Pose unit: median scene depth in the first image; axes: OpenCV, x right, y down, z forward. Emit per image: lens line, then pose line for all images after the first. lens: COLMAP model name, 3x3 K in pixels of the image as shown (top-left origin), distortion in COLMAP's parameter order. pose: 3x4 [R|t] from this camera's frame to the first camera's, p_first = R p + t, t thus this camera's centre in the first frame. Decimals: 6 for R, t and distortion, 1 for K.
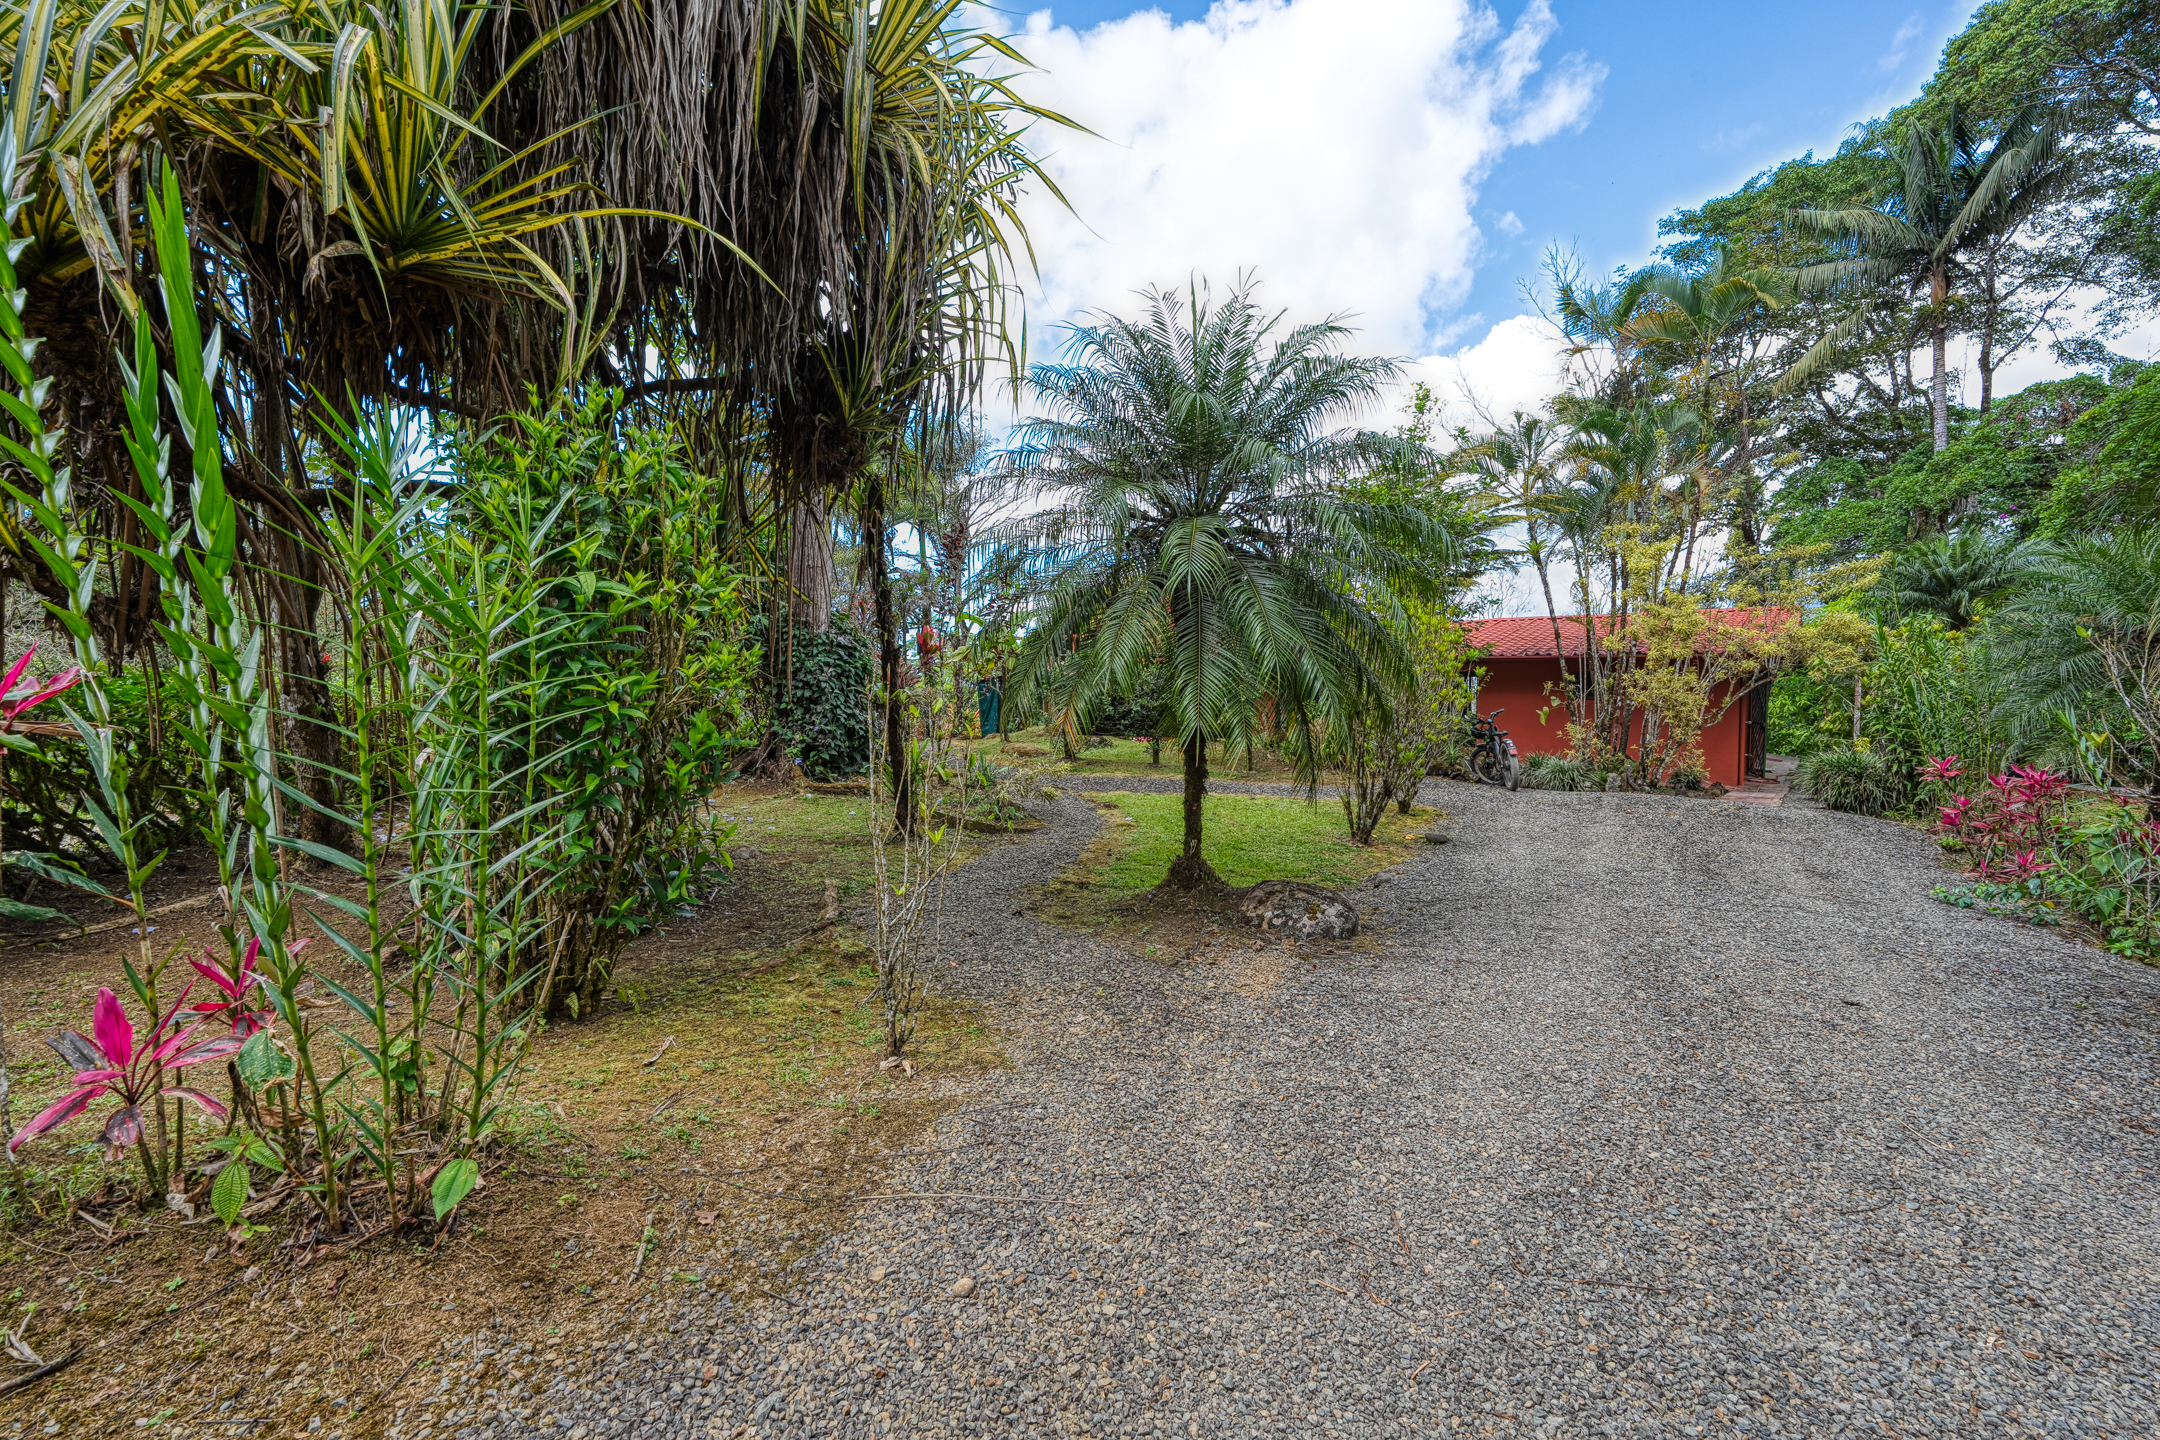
lens RADIAL K [[897.1, 0, 1065.0], [0, 897.1, 710.1], [0, 0, 1]] dist [0.002145, 0.000018]
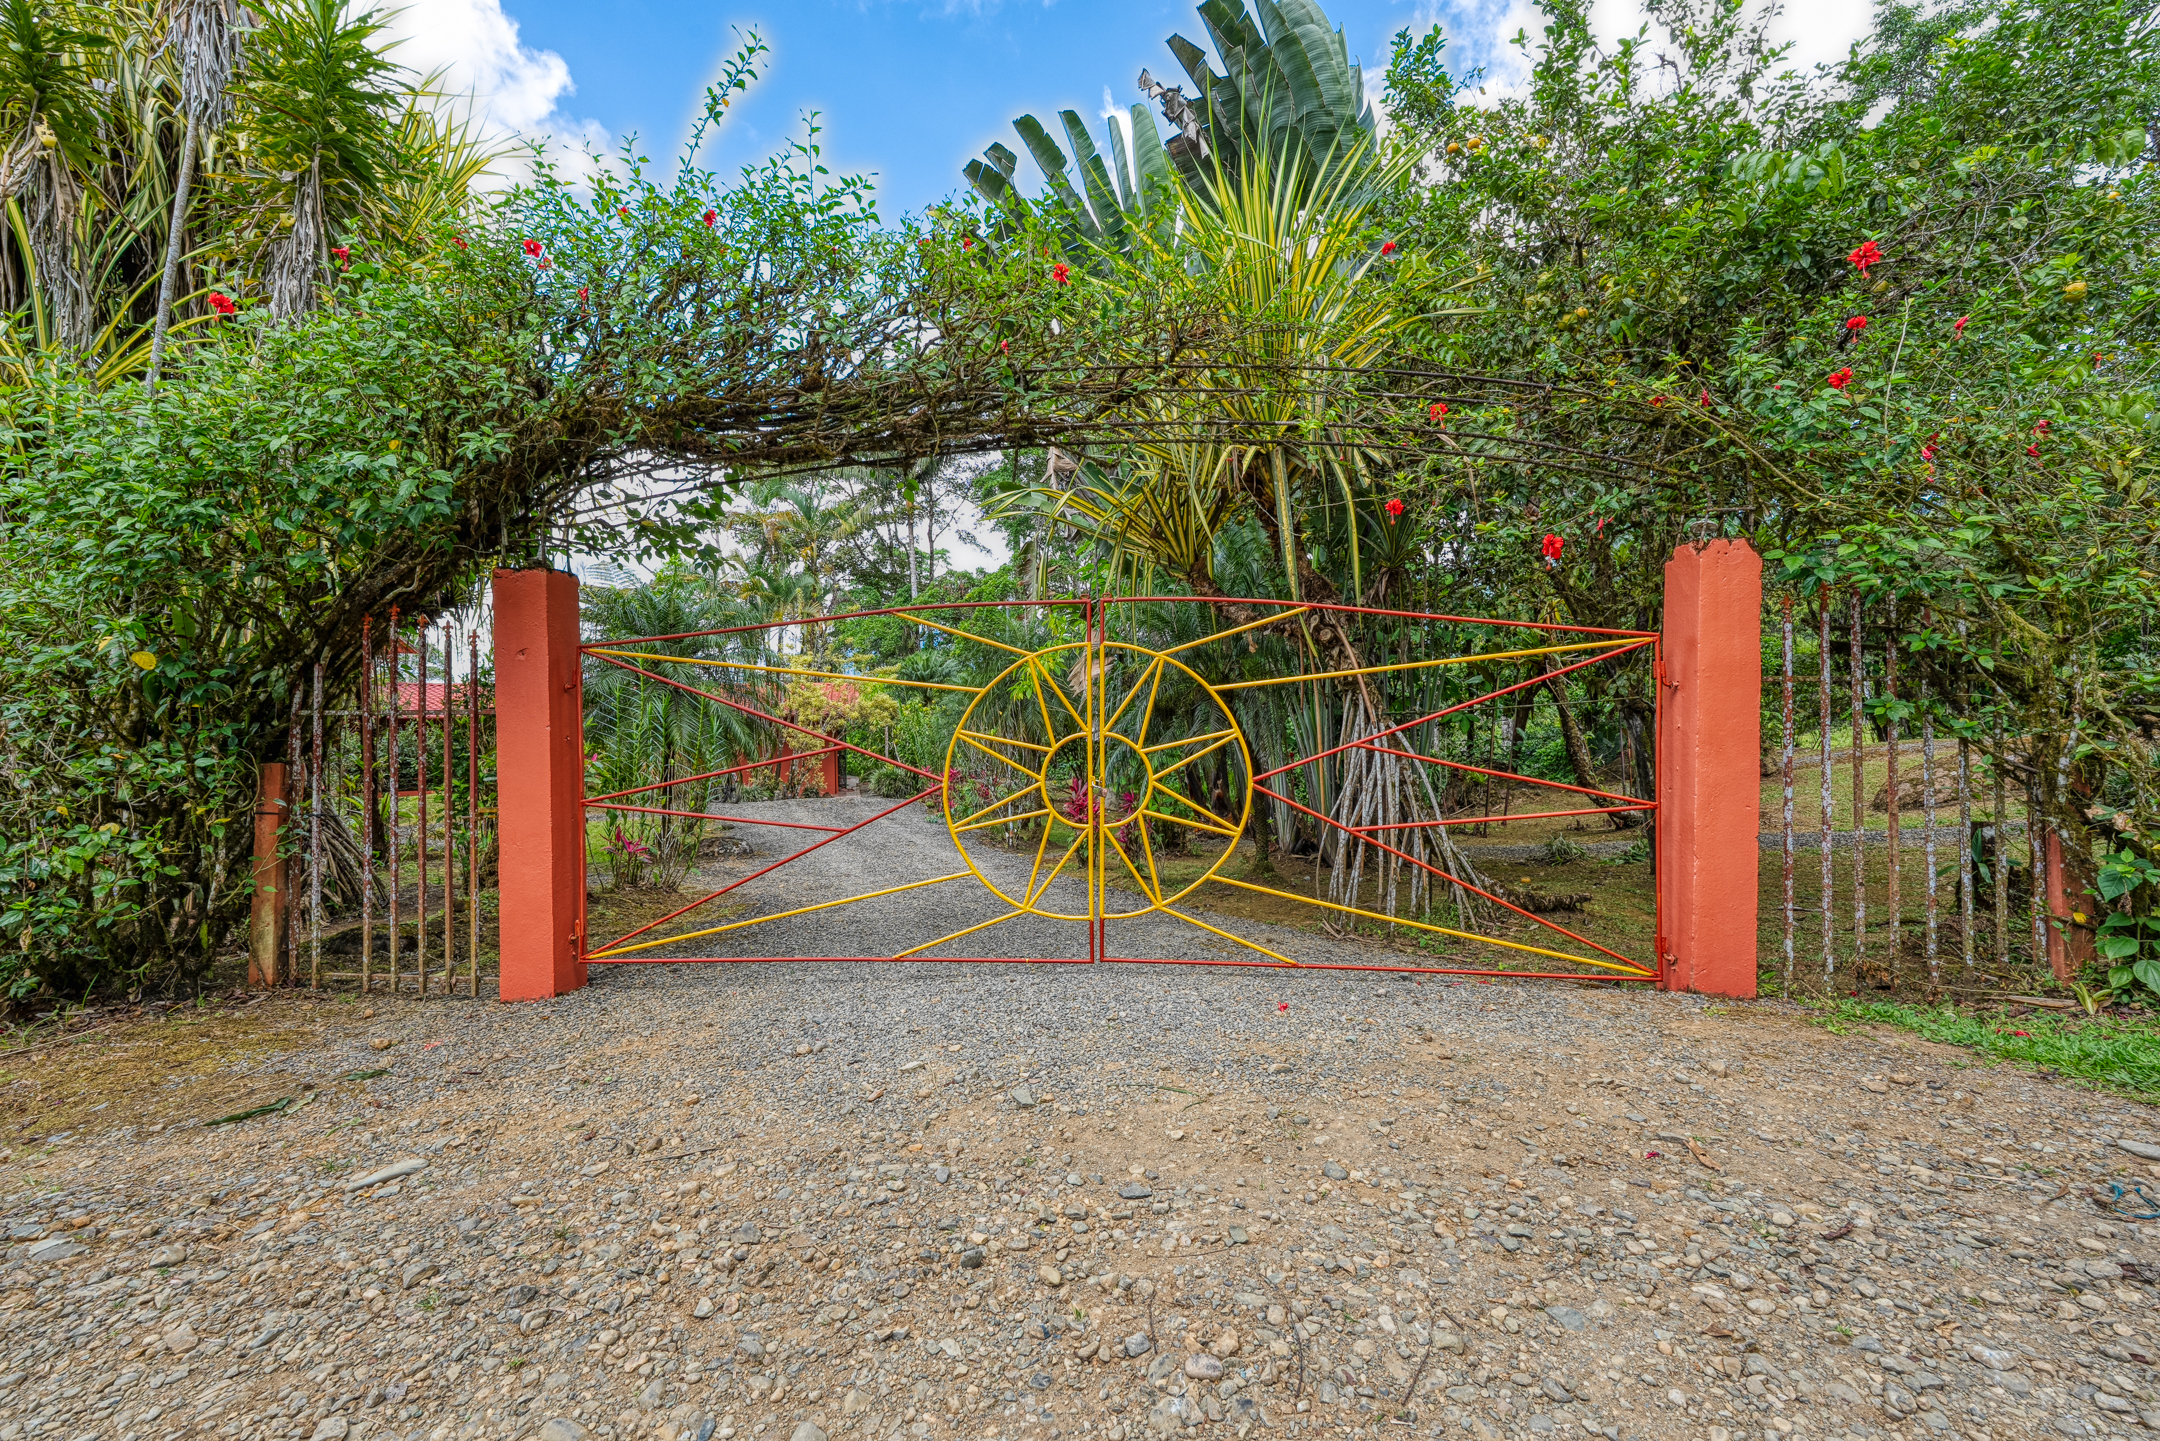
lens RADIAL K [[897.1, 0, 1077.7], [0, 897.1, 732.8], [0, 0, 1]] dist [0.002145, 0.000018]
pose [[0.581473, -0.016459, 0.813399, -0.357812], [0.040188, 0.999156, -0.008512, 0.002020], [-0.812572, 0.037638, 0.581644, -0.352280]]
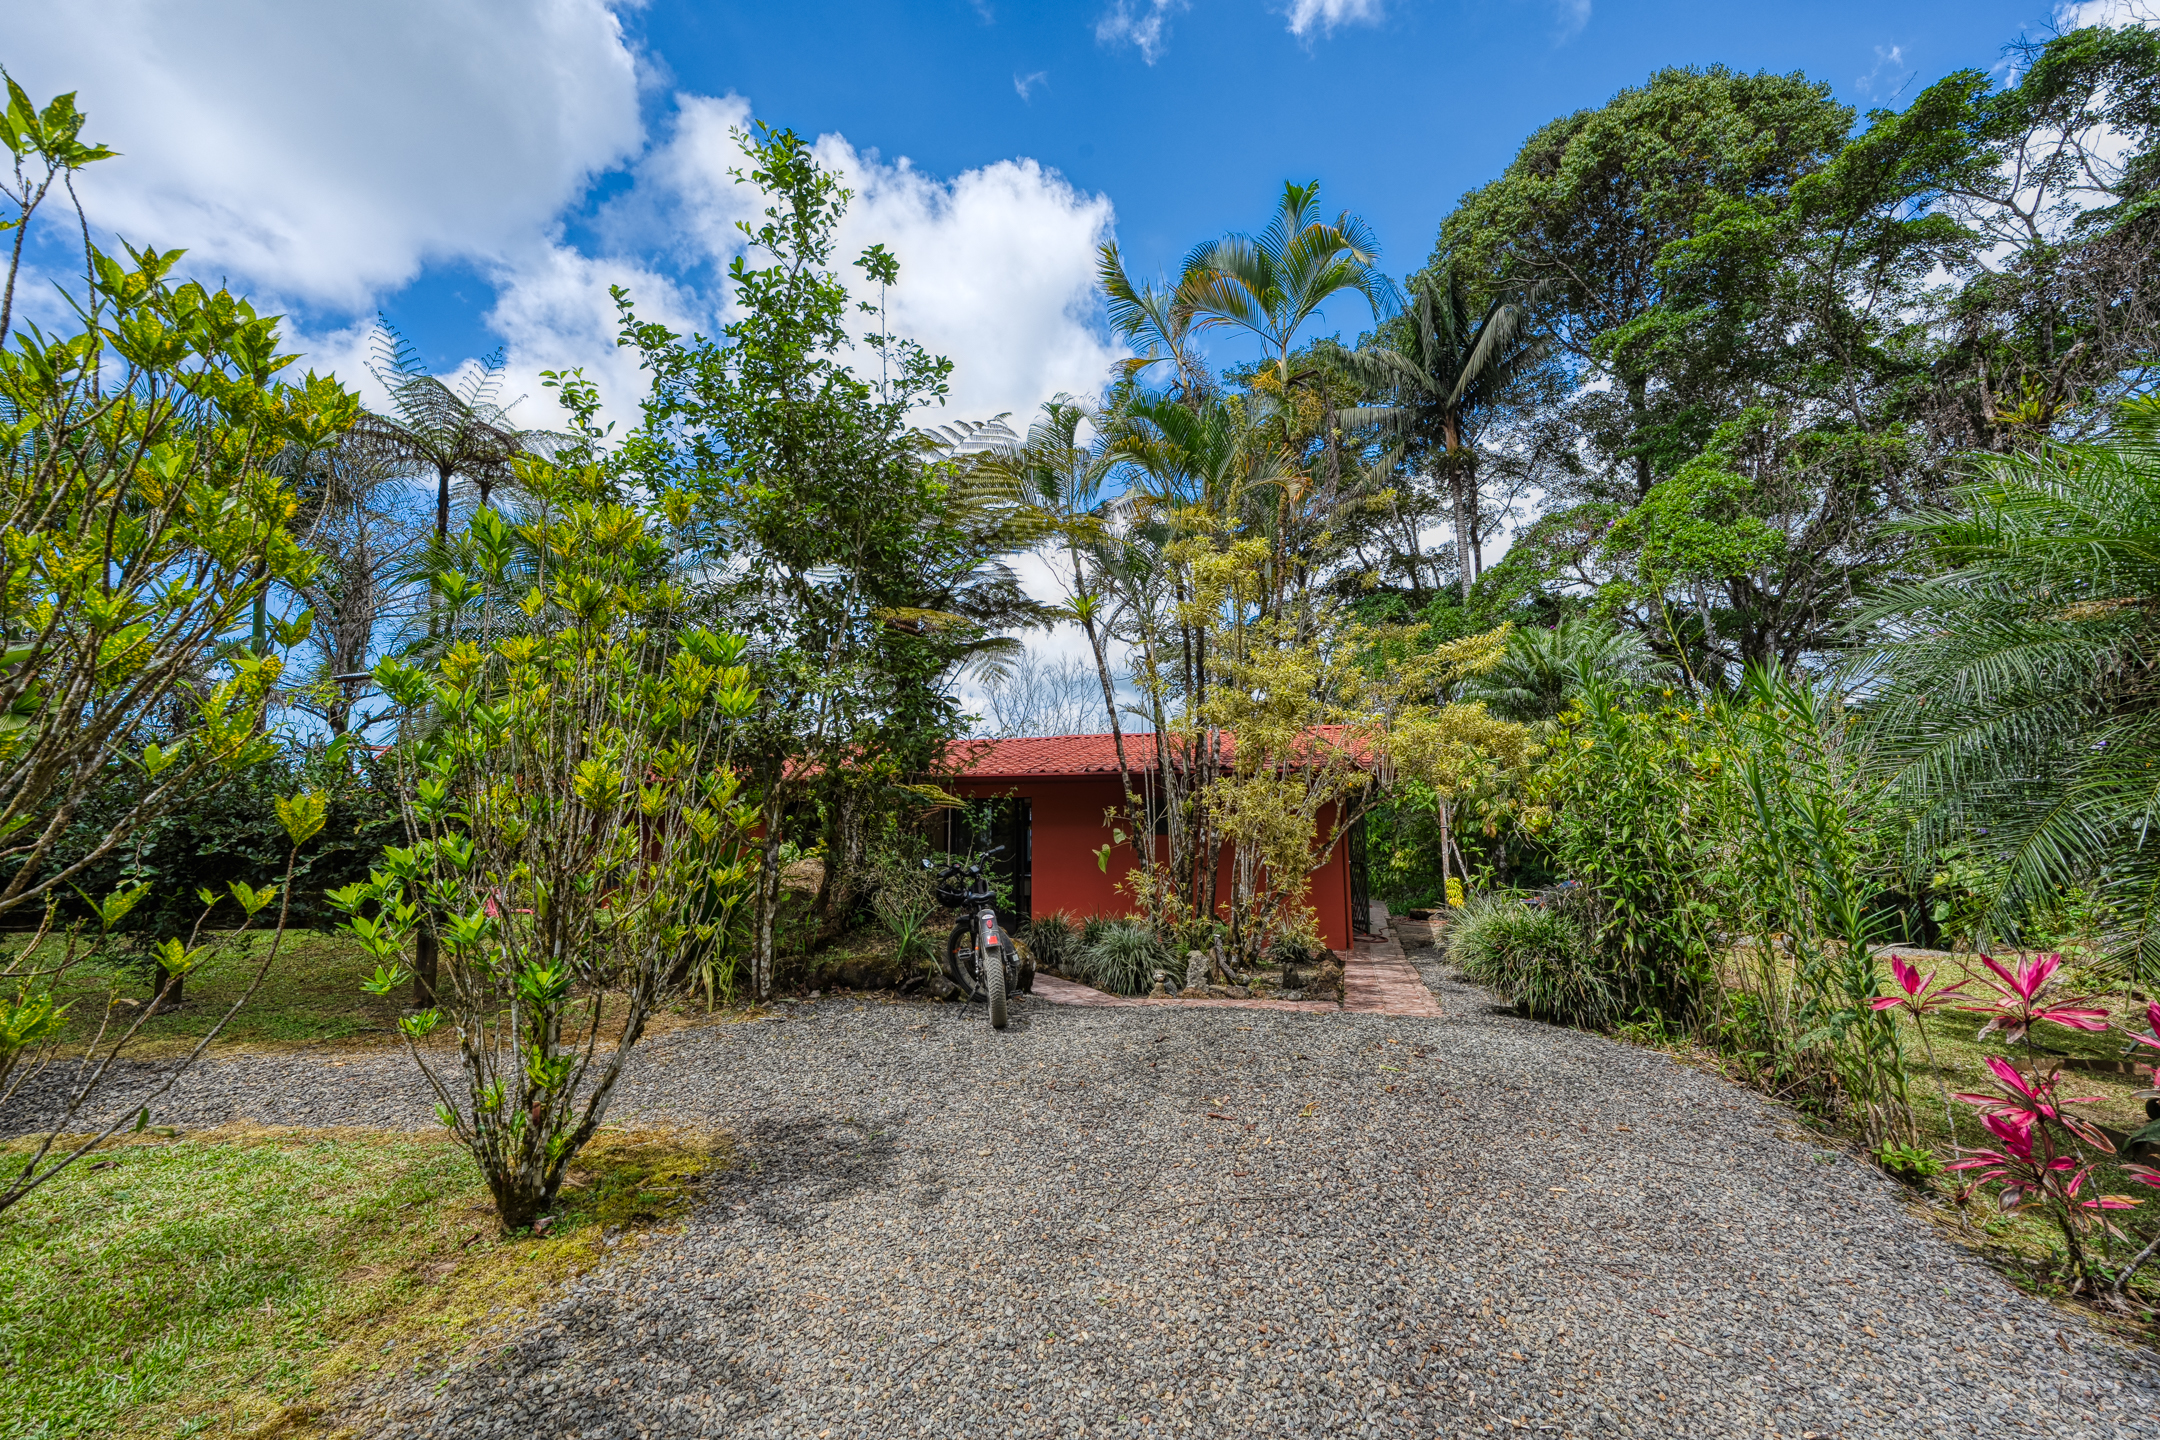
lens RADIAL K [[897.1, 0, 1082.8], [0, 897.1, 718.5], [0, 0, 1]] dist [0.002145, 0.000018]
pose [[0.916955, 0.042065, 0.396766, 0.264985], [0.020337, 0.988207, -0.151769, 0.004355], [-0.398471, 0.147235, 0.905286, 0.413631]]
